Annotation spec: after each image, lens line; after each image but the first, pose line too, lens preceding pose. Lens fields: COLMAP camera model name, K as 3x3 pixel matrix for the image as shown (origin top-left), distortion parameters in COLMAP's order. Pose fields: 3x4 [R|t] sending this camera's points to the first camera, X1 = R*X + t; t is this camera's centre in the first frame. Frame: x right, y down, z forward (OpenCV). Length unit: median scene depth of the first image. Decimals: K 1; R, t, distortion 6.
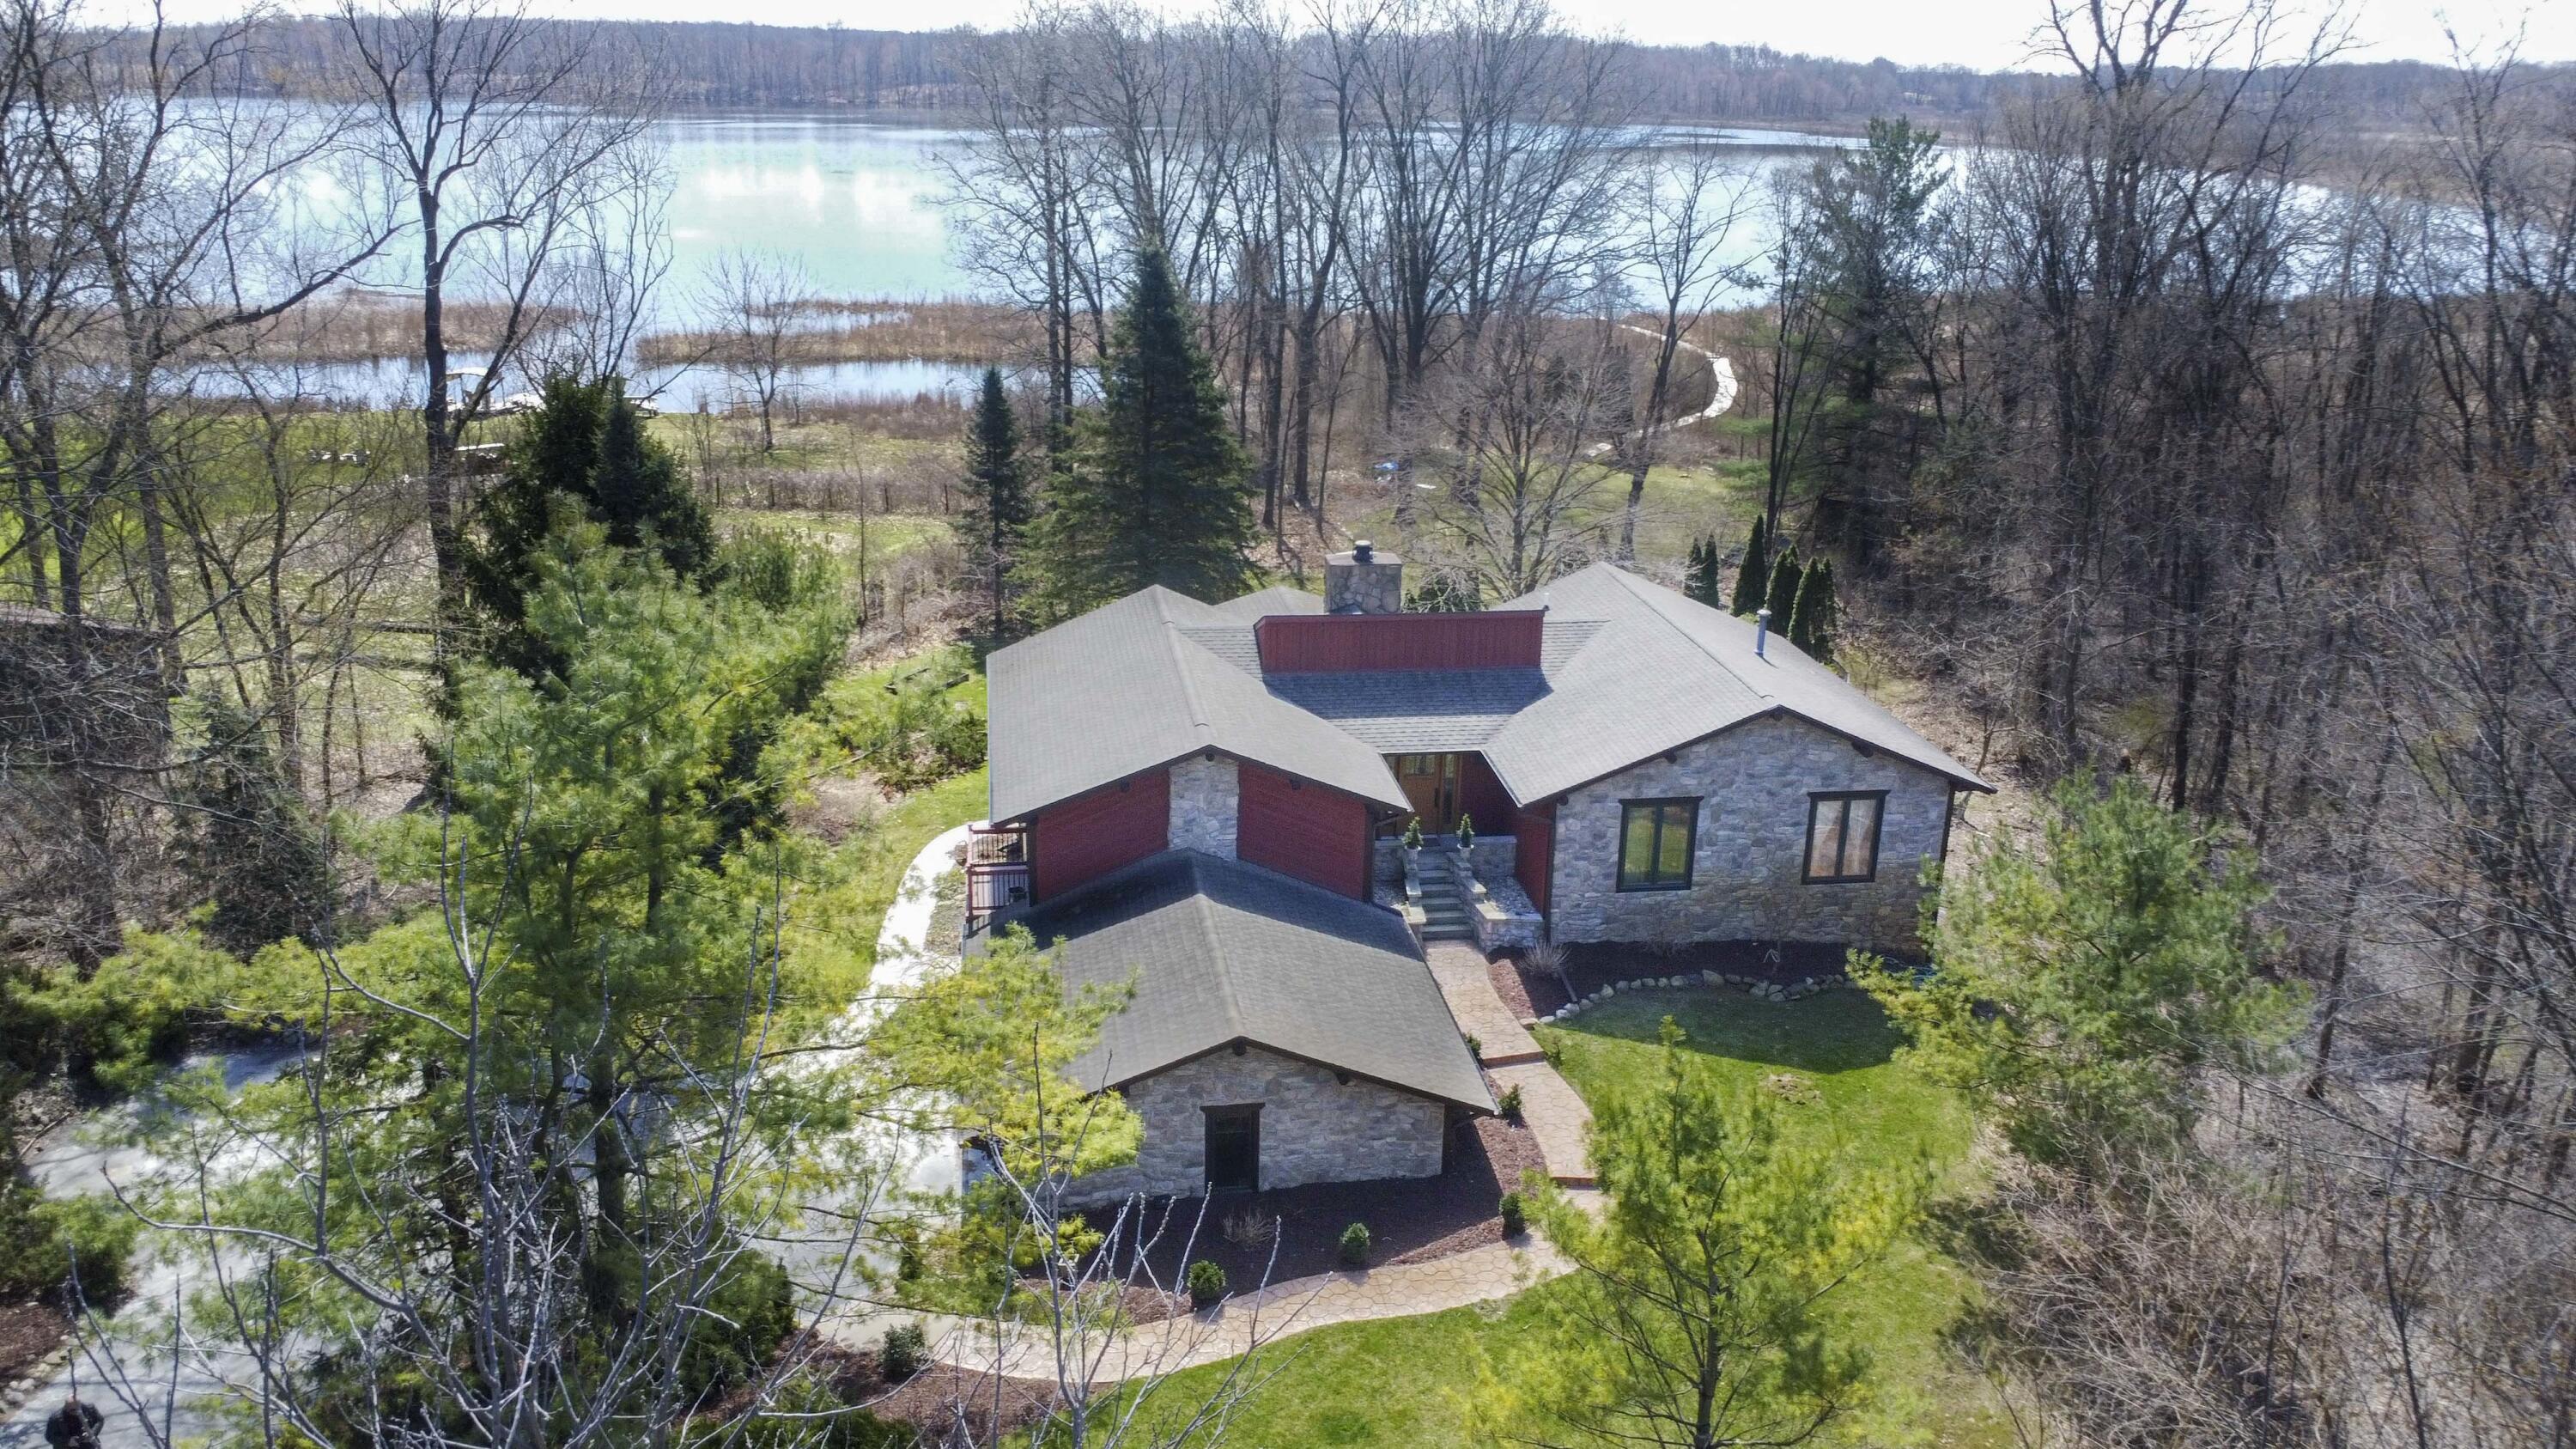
lens RADIAL K [[1926.7, 0, 1272.0], [0, 1926.7, 714.9], [0, 0, 1]] dist [-0.002656, 0.000546]
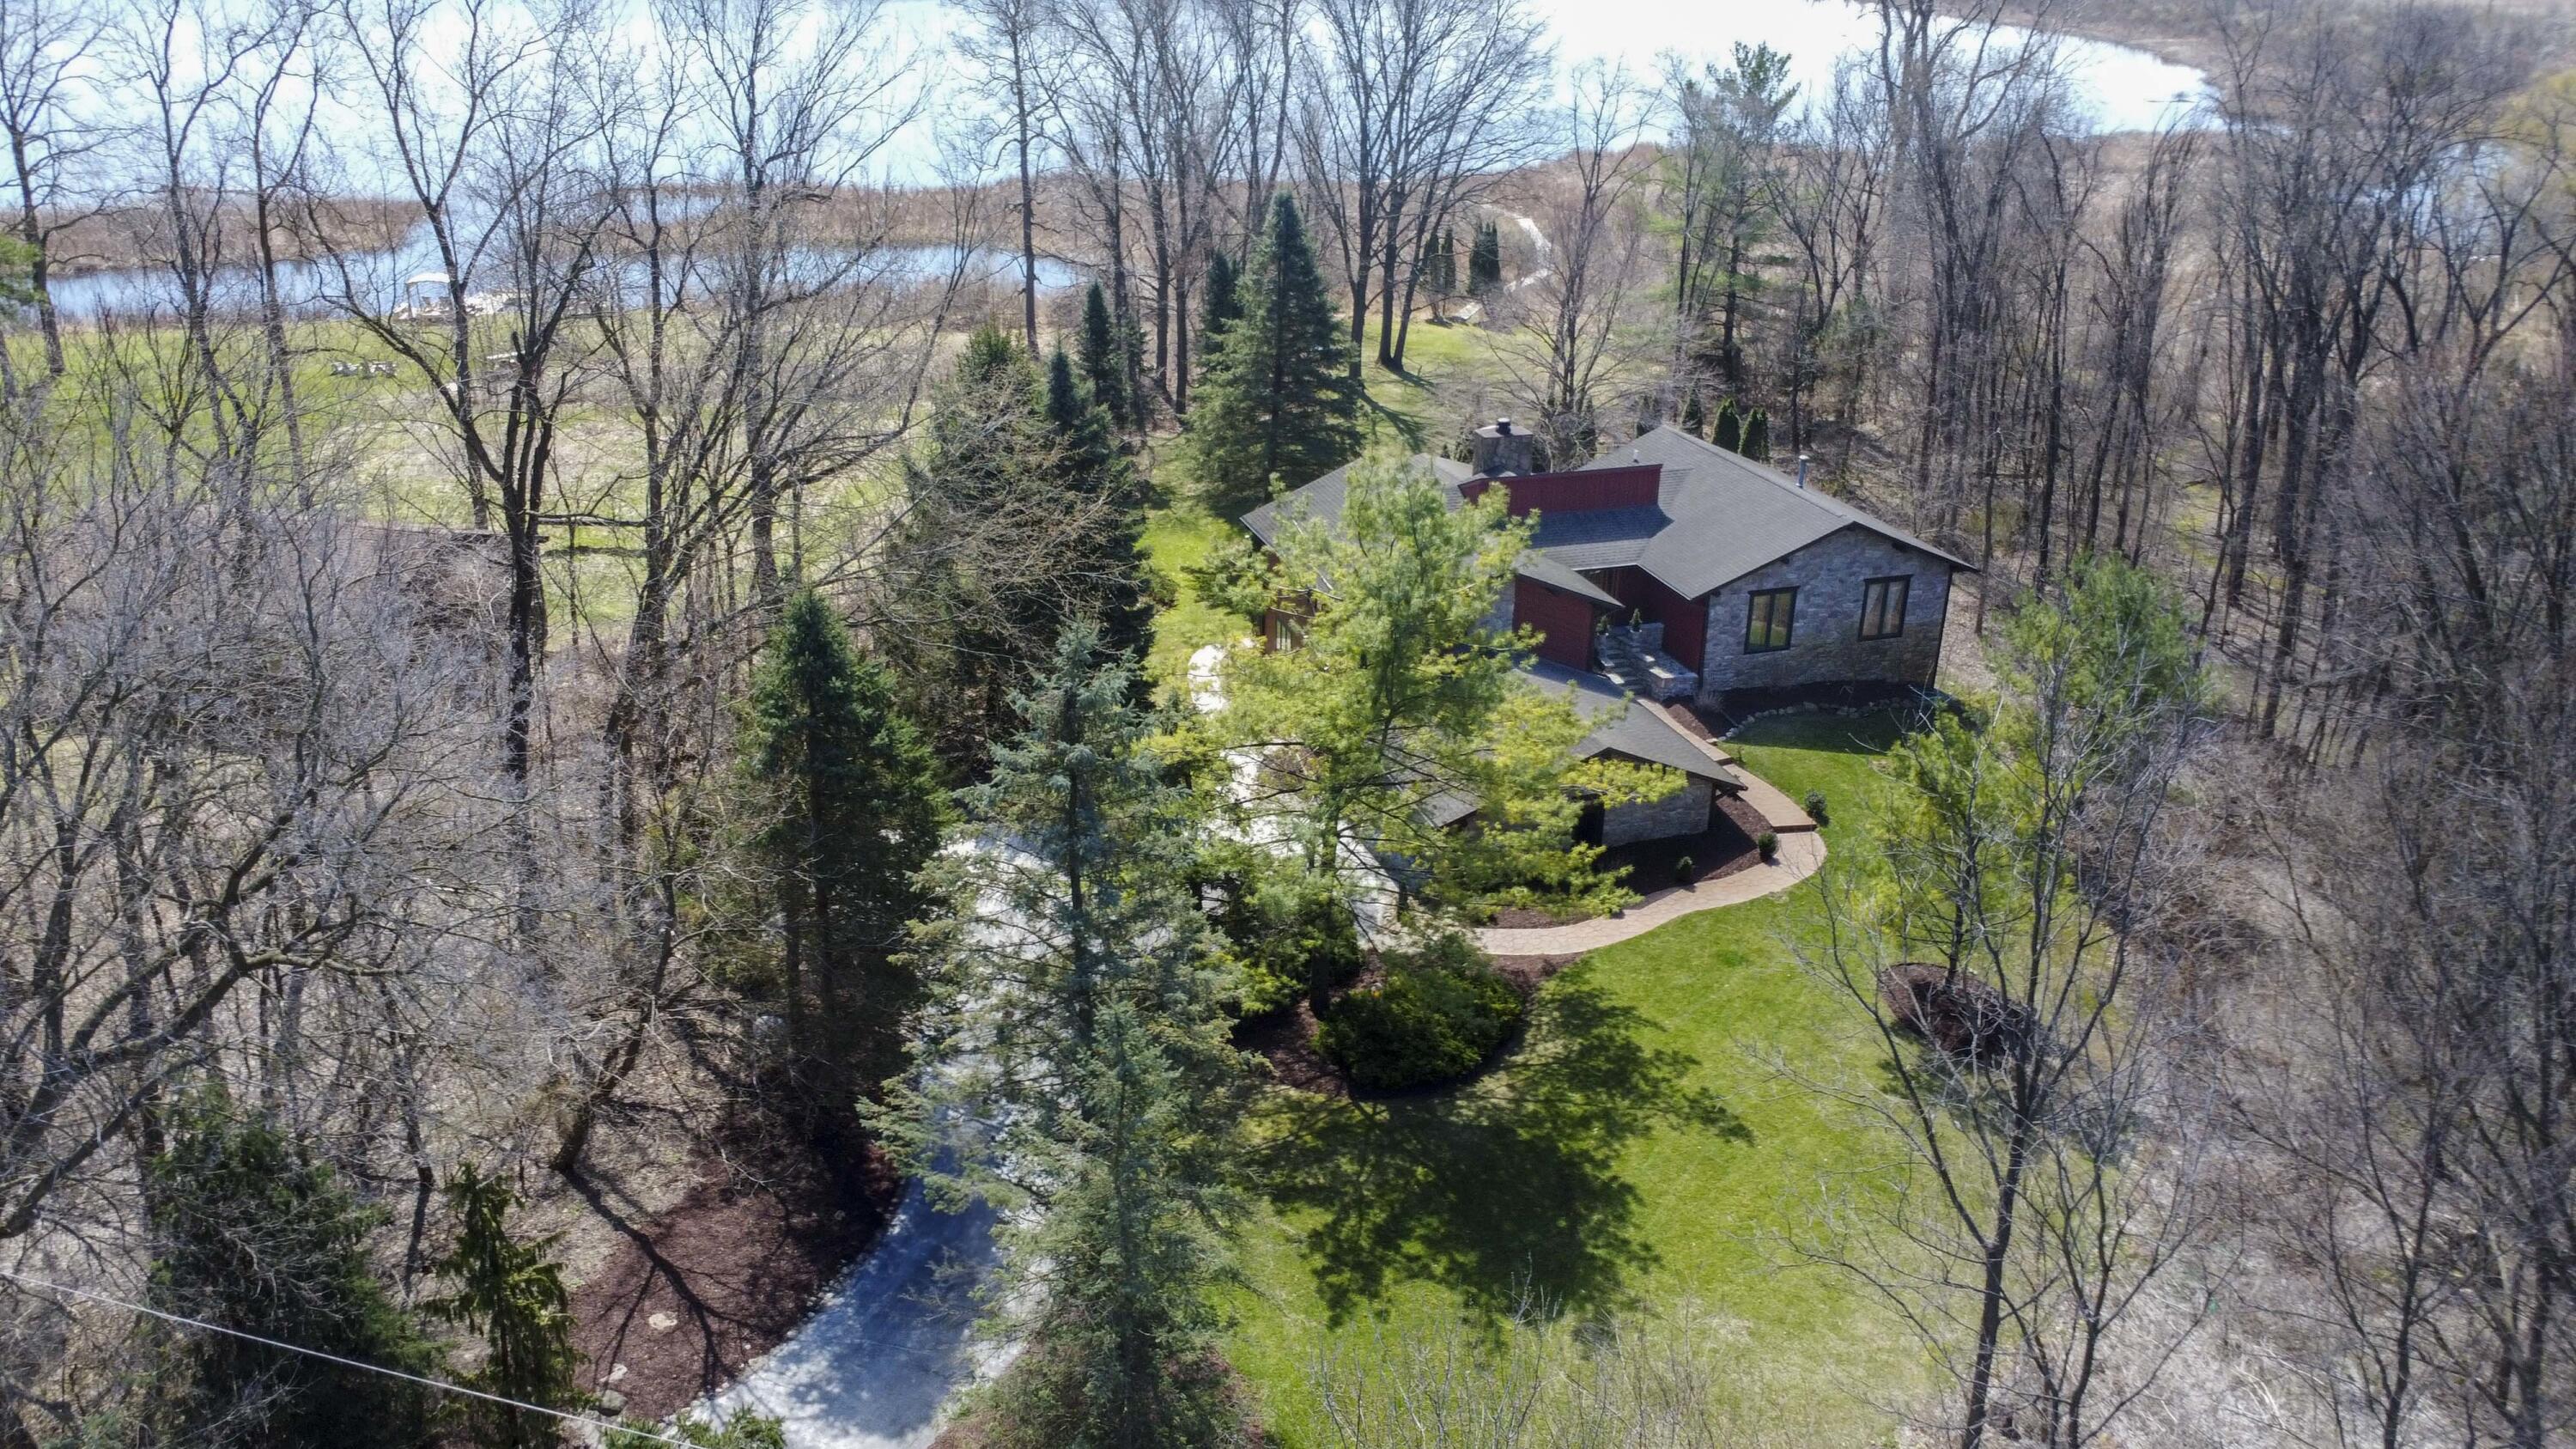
lens RADIAL K [[1926.7, 0, 1272.0], [0, 1926.7, 714.9], [0, 0, 1]] dist [-0.002656, 0.000546]
pose [[0.985200, -0.069700, 0.156597, -0.416066], [0.056576, 0.994621, 0.086761, -0.010849], [-0.161802, -0.076617, 0.983844, -0.402984]]
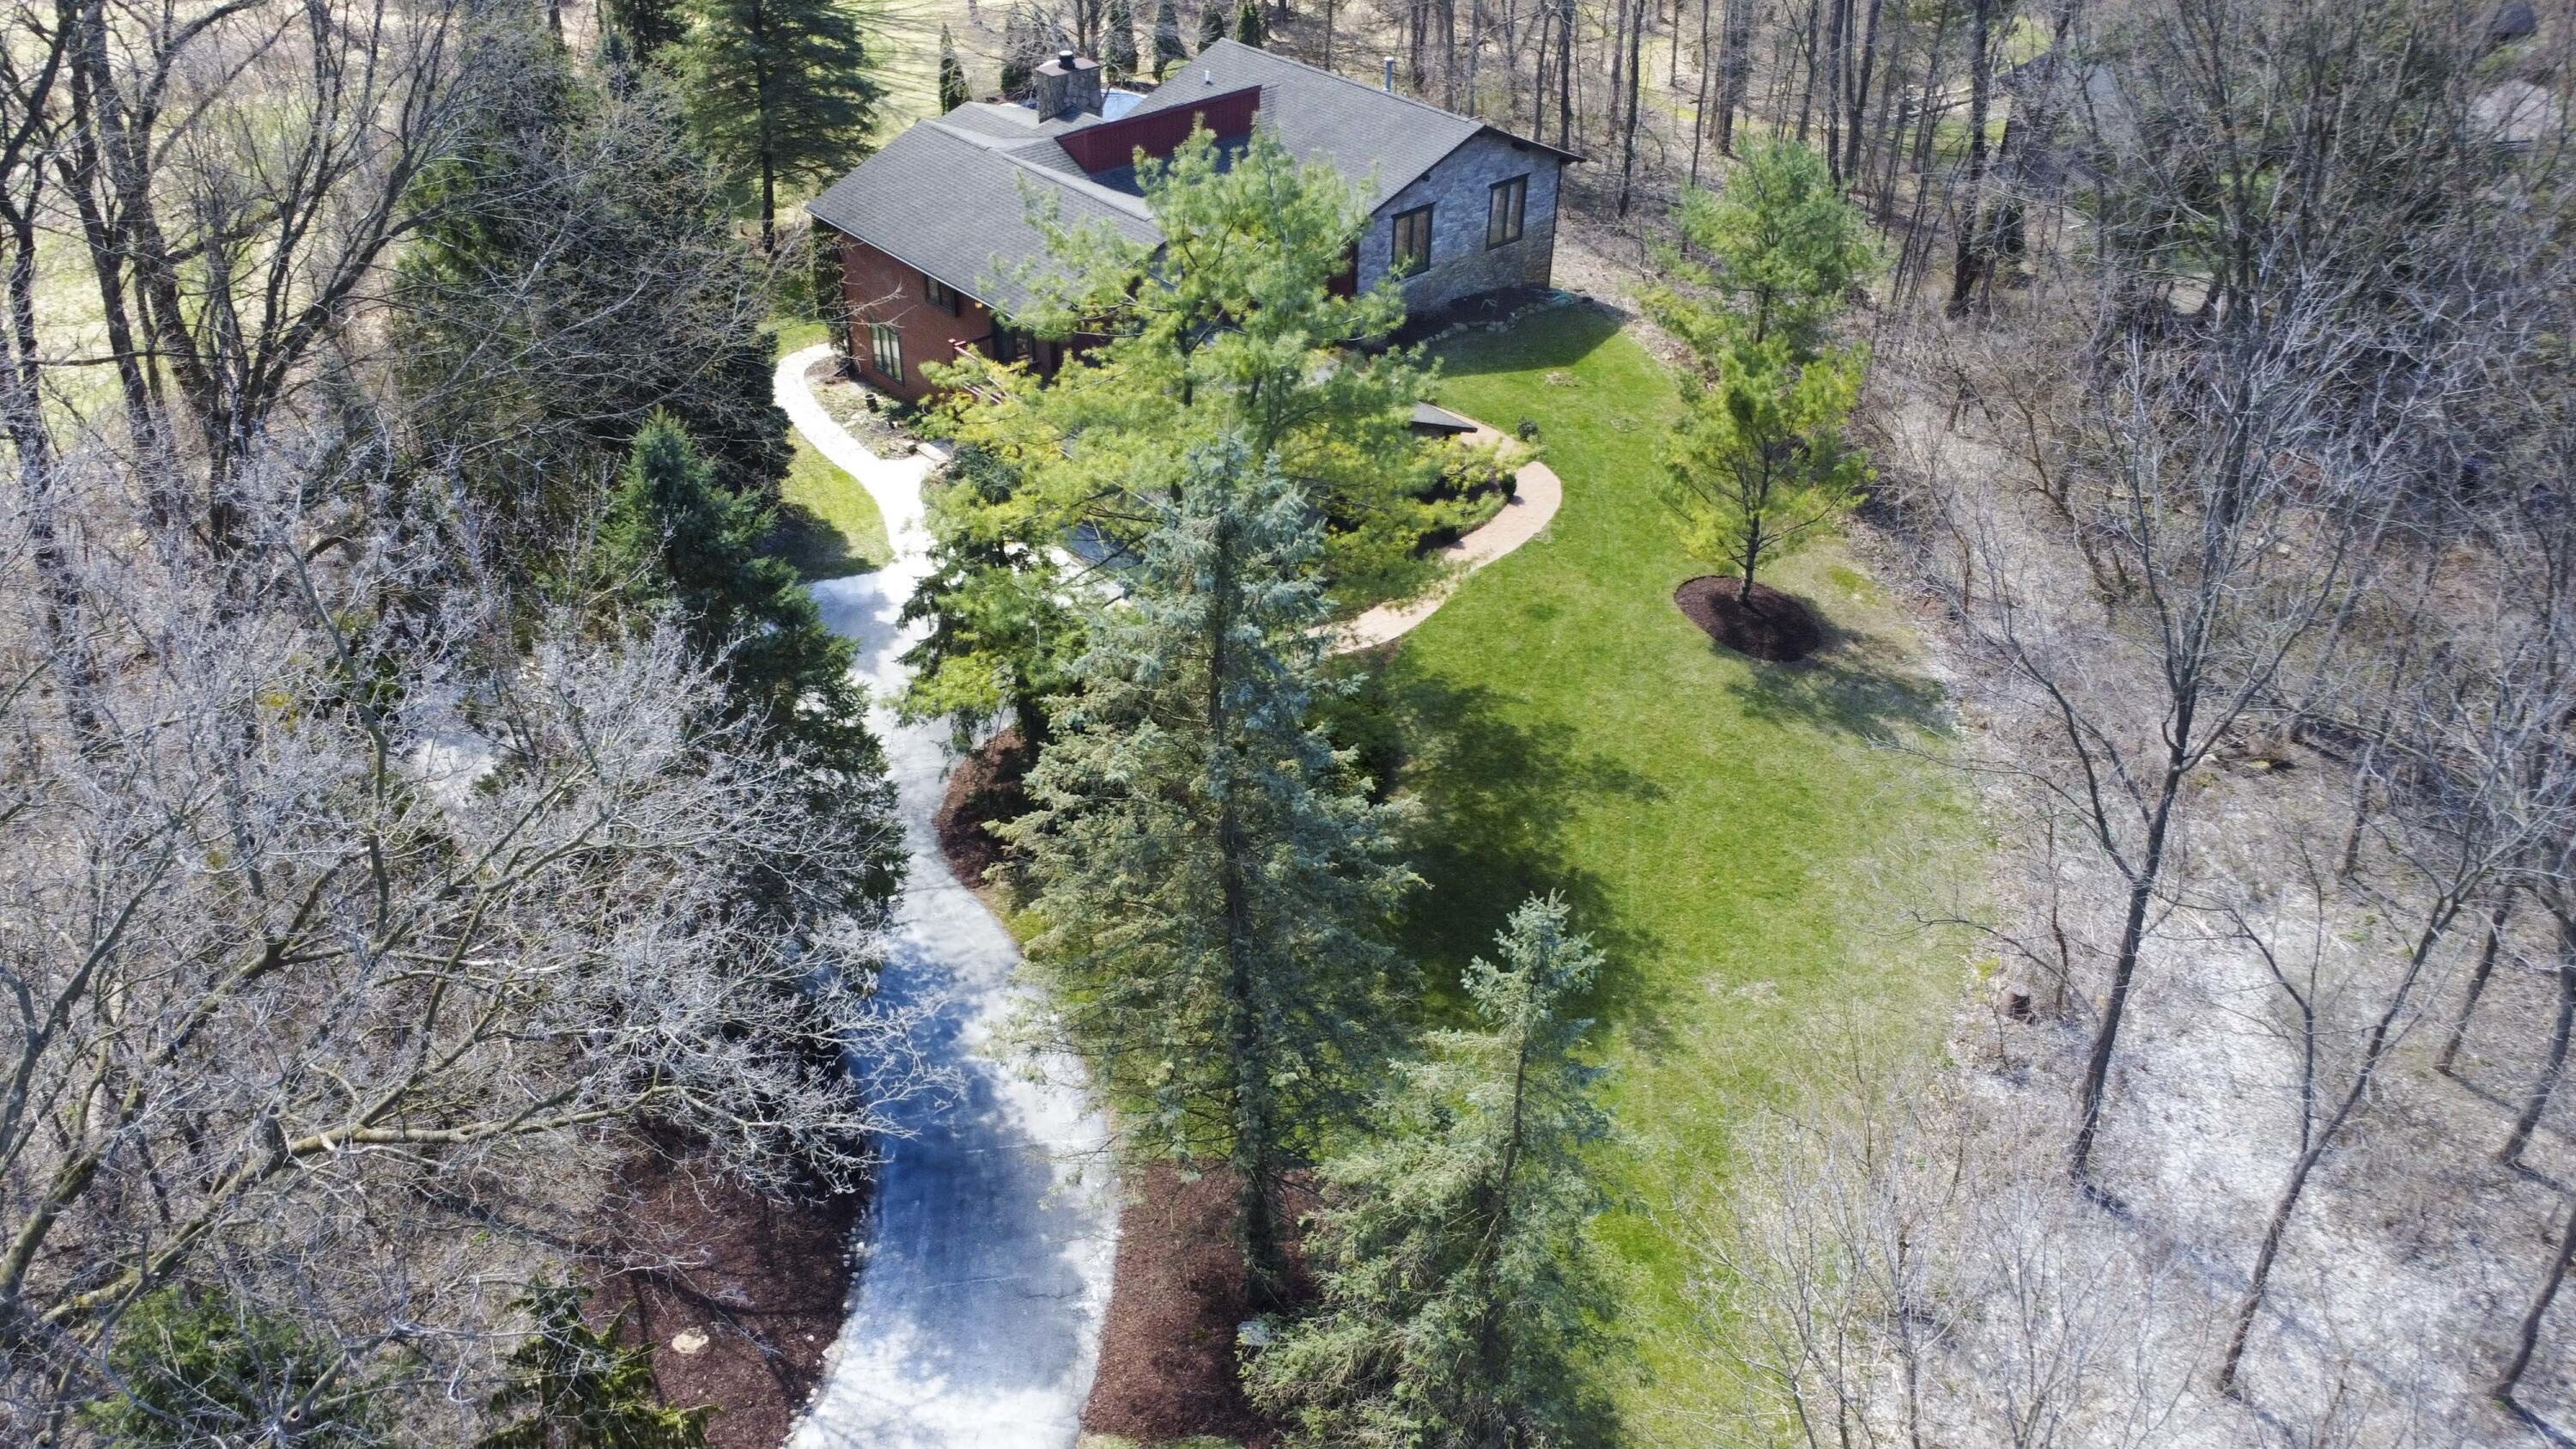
lens RADIAL K [[1926.7, 0, 1272.0], [0, 1926.7, 714.9], [0, 0, 1]] dist [-0.002656, 0.000546]
pose [[0.836268, -0.313729, 0.449699, -0.632269], [0.175033, 0.929970, 0.323294, -0.086297], [-0.519633, -0.191648, 0.832618, -0.191439]]
